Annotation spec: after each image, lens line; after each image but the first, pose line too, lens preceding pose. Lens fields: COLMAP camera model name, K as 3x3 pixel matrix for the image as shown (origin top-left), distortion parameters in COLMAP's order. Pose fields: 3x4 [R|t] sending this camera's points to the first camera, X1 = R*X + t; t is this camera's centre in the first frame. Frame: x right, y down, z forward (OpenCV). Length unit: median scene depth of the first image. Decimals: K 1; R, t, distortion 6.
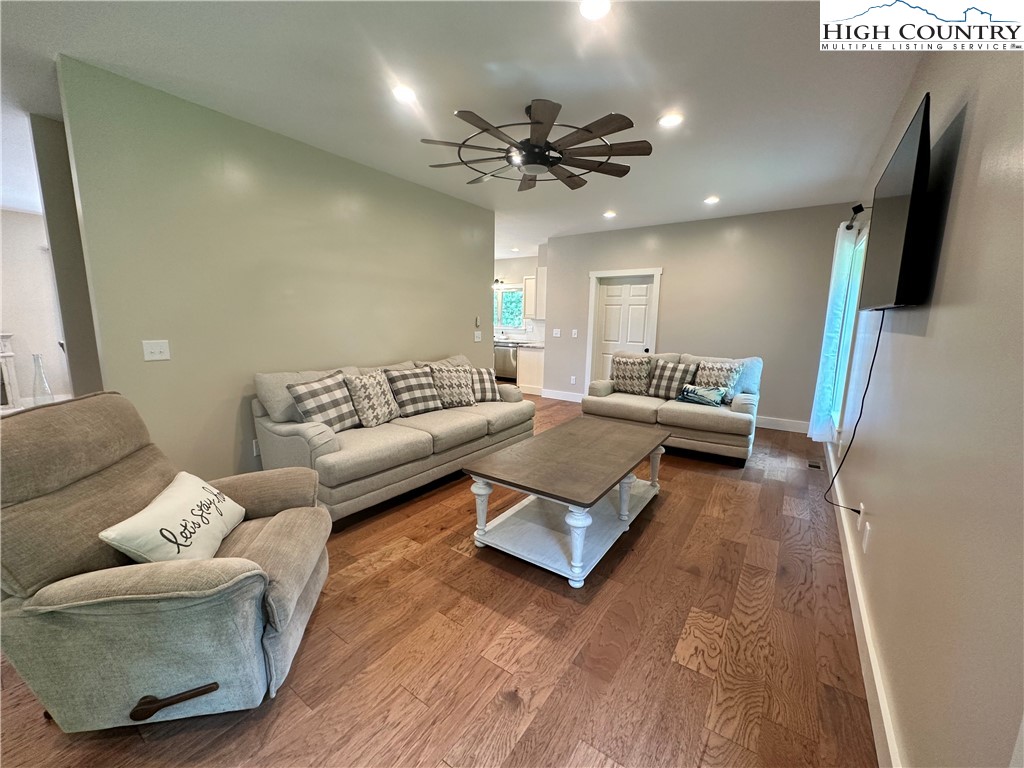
lens RADIAL K [[408.5, 0, 511.6], [0, 408.5, 382.5], [0, 0, 1]] dist [-0.003872, 0.001078]
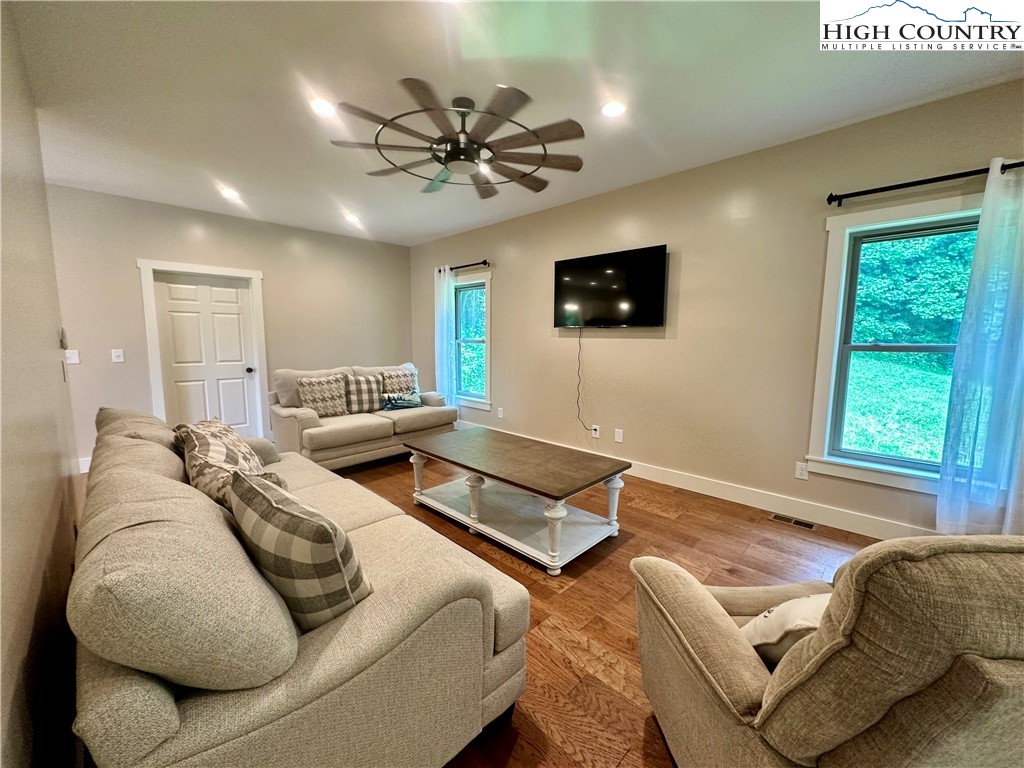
lens RADIAL K [[408.5, 0, 514.8], [0, 408.5, 381.7], [0, 0, 1]] dist [-0.003872, 0.001078]
pose [[0.157435, -0.123019, 0.979837, -0.525155], [0.152527, 0.983333, 0.098951, -0.076775], [-0.975679, 0.133873, 0.173575, 0.478626]]
